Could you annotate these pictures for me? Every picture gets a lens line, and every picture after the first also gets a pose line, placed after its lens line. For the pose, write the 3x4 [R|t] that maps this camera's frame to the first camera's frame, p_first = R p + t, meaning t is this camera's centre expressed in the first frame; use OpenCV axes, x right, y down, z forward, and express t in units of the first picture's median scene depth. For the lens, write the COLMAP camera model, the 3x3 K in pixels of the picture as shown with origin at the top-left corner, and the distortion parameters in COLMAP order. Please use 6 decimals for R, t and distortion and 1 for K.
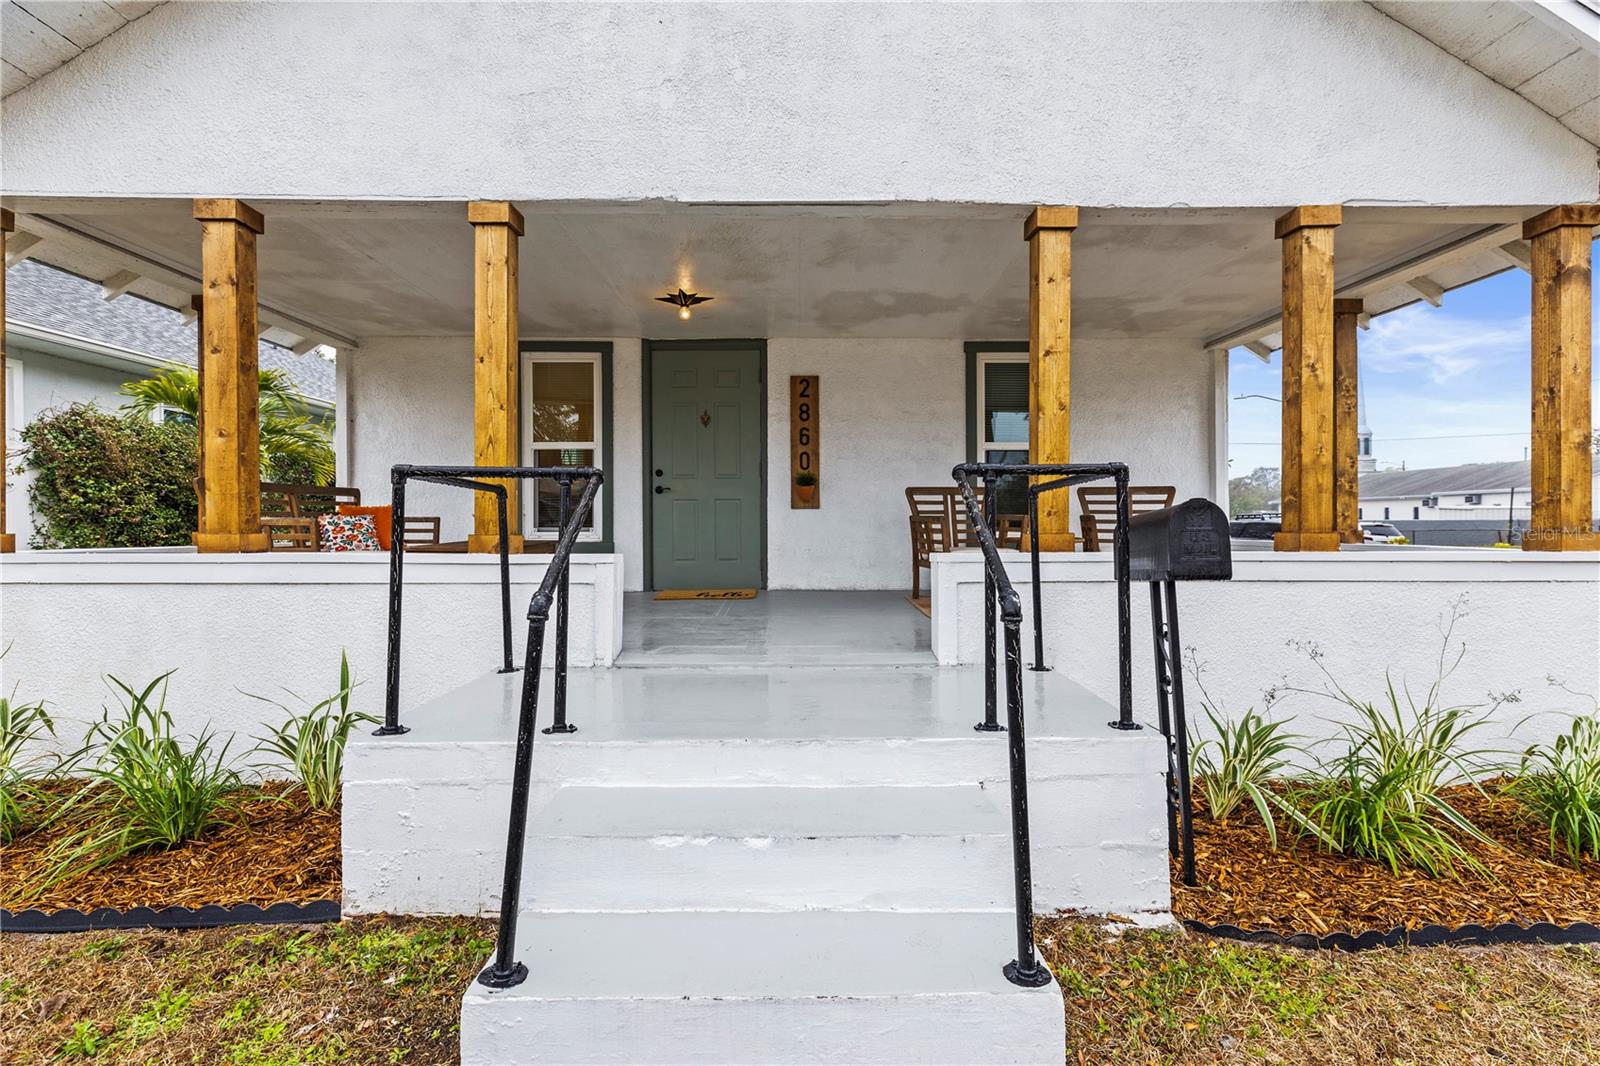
lens RADIAL K [[716.3, 0, 798.6], [0, 716.3, 524.4], [0, 0, 1]] dist [0.002239, 0.000862]
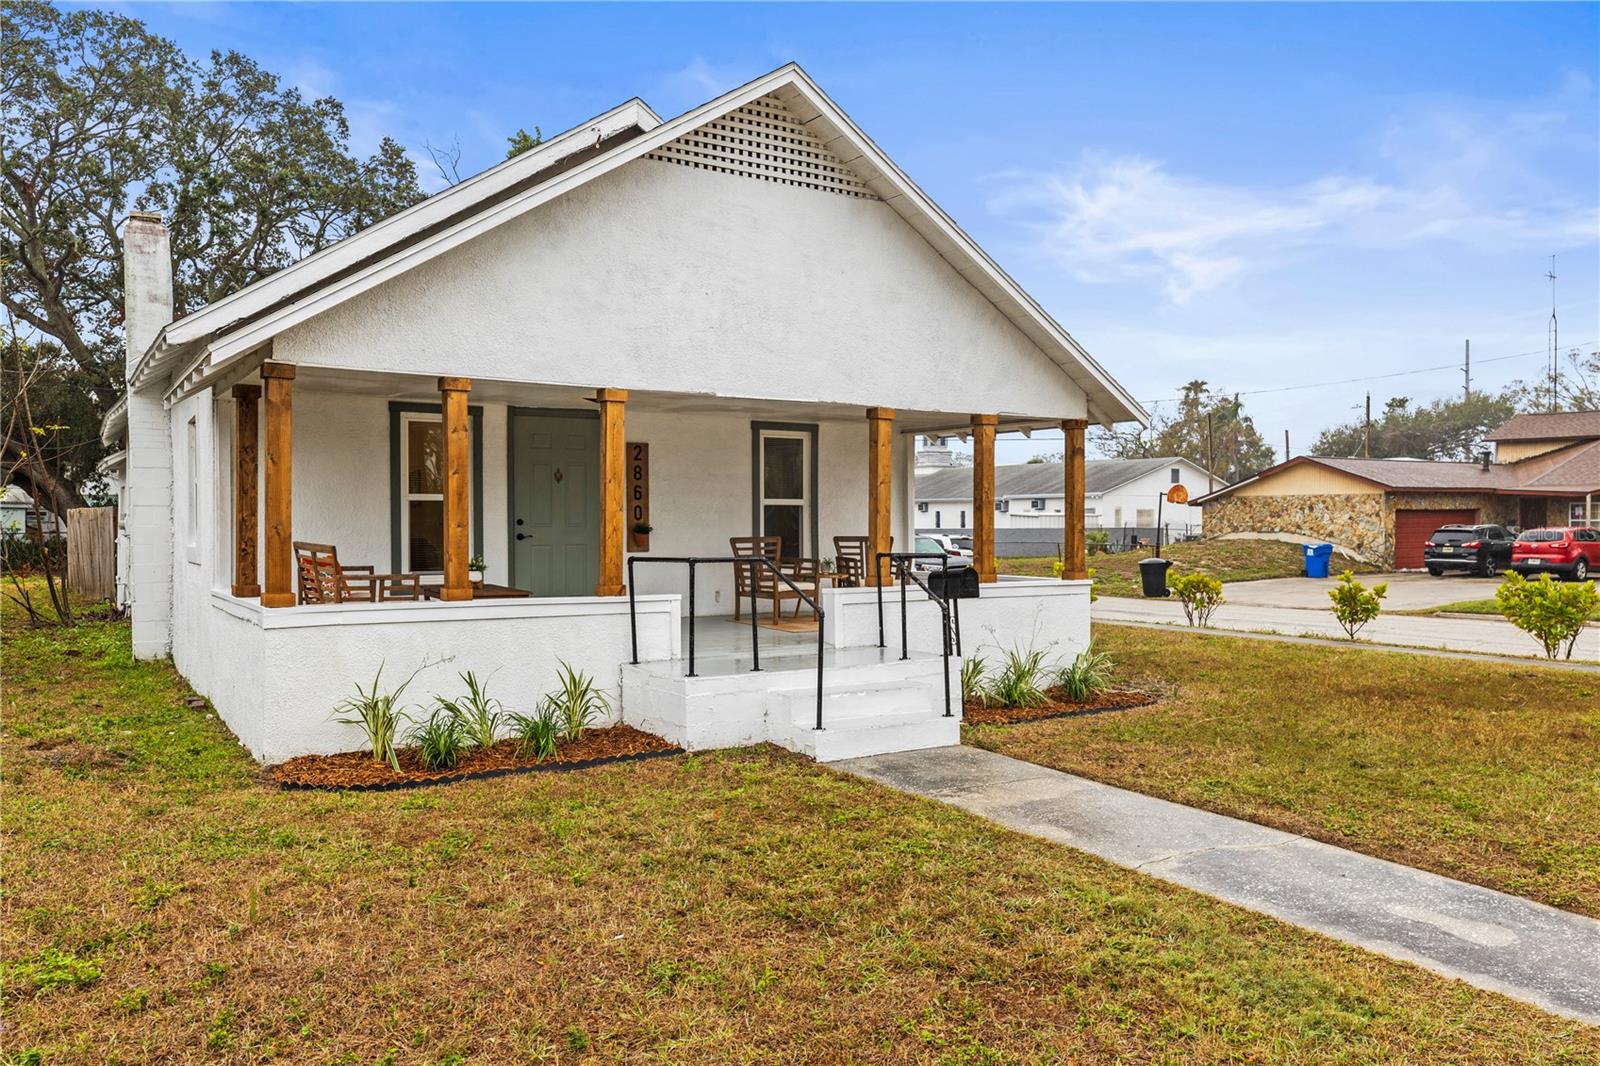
lens RADIAL K [[1201.6, 0, 802.9], [0, 1201.6, 533.1], [0, 0, 1]] dist [-0.007167, -0.001086]
pose [[0.846454, -0.001995, 0.532458, -0.920043], [-0.002331, 0.999970, 0.007453, -0.076567], [-0.532457, -0.007550, 0.846424, -0.961117]]
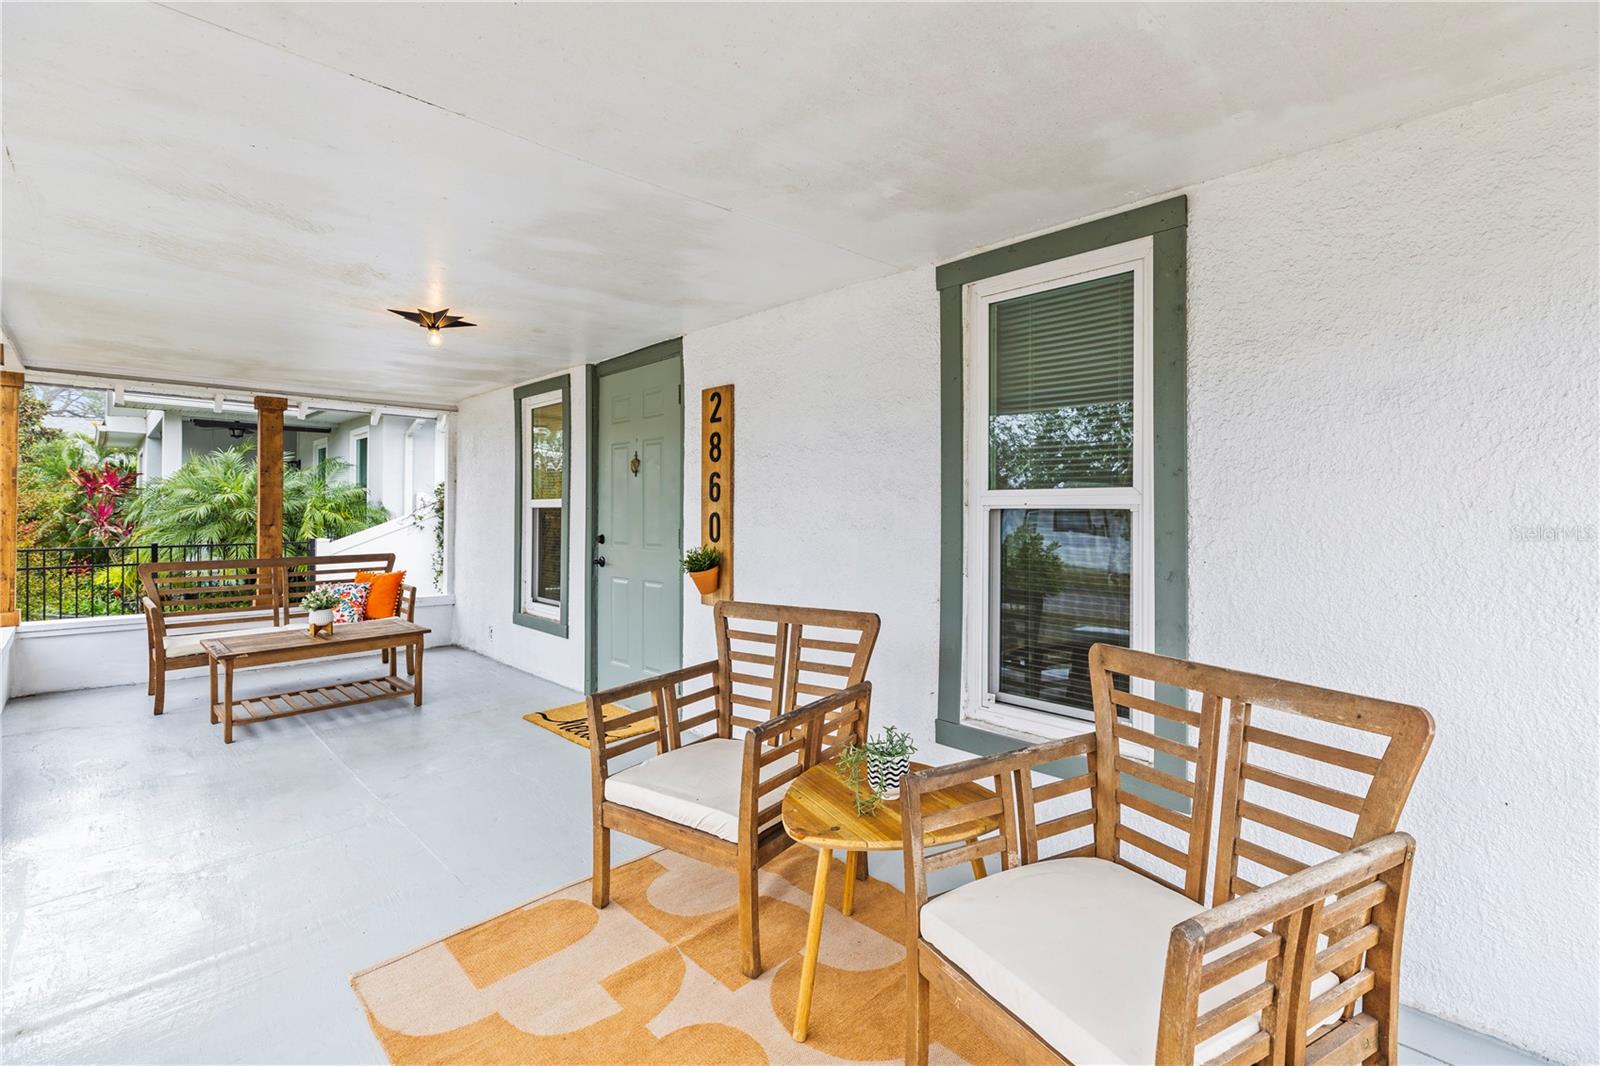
lens RADIAL K [[716.3, 0, 800.7], [0, 716.3, 505.7], [0, 0, 1]] dist [0.002239, 0.000862]
pose [[0.693662, -0.002288, -0.720297, 0.540961], [-0.002038, 0.999985, -0.005139, -0.113587], [0.720298, 0.005032, 0.693647, 0.689925]]
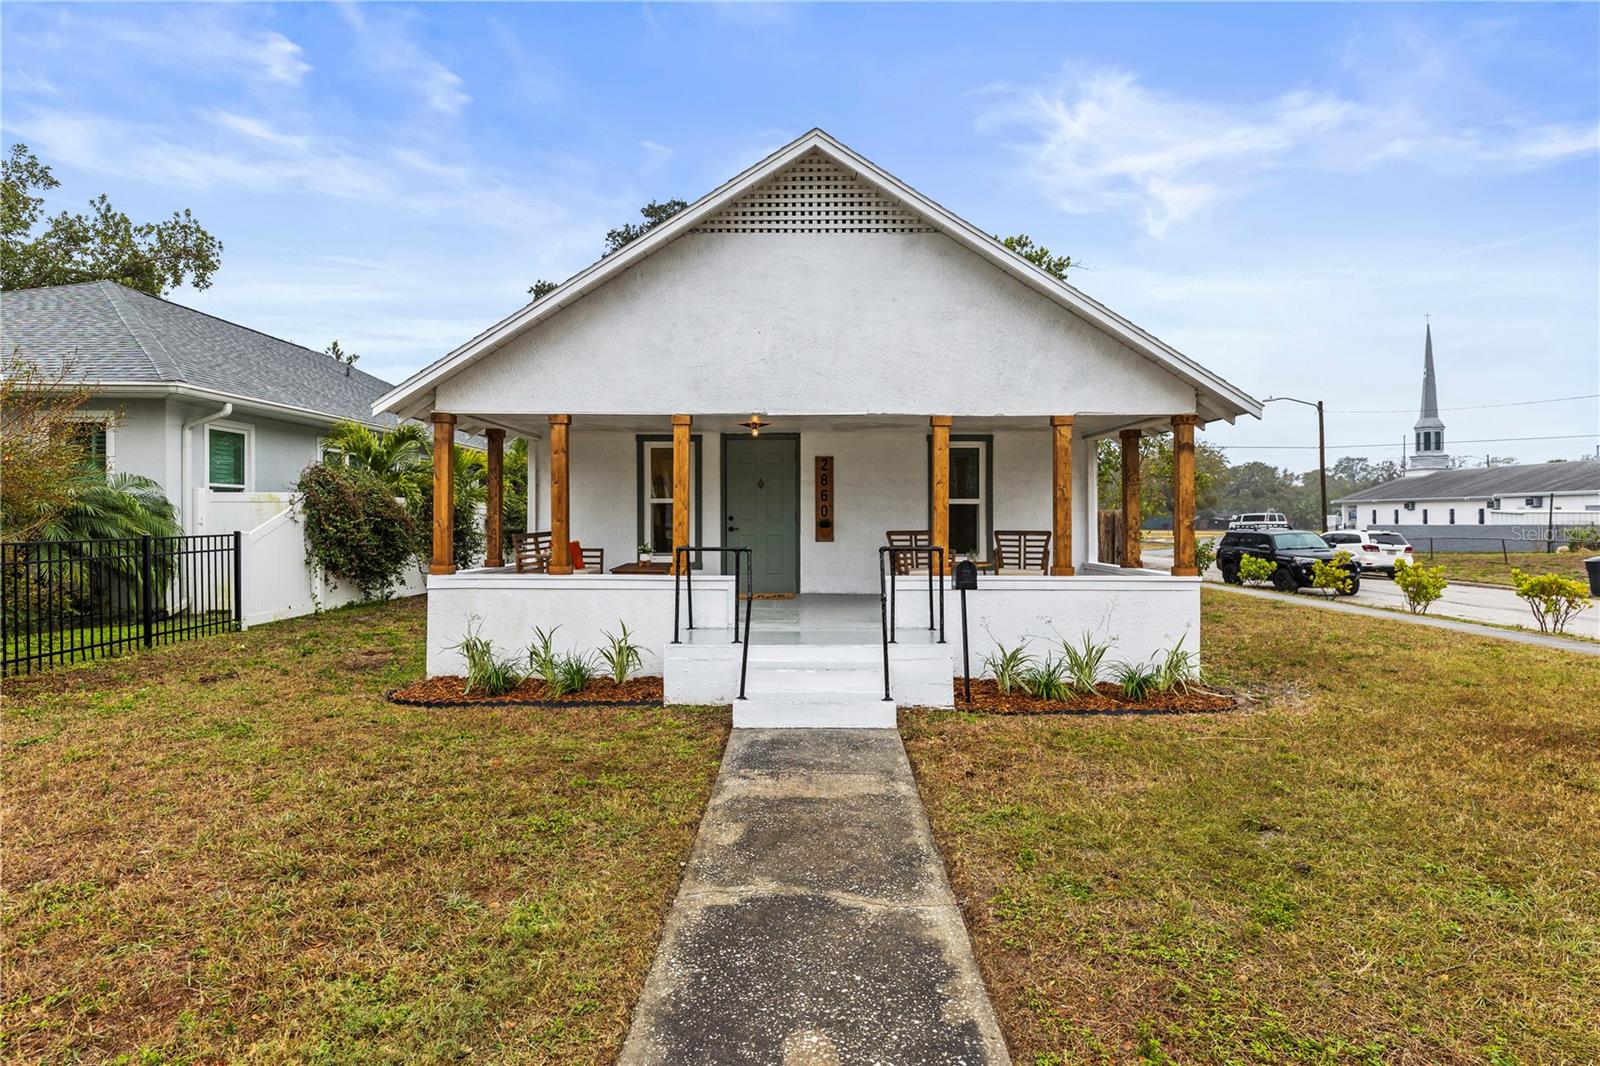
lens RADIAL K [[834.5, 0, 797.0], [0, 834.5, 512.3], [0, 0, 1]] dist [-0.003431, 0.000755]
pose [[0.999766, 0.002168, -0.021502, -0.012928], [-0.002363, 0.999956, -0.009048, -0.075847], [0.021481, 0.009096, 0.999728, -0.898756]]
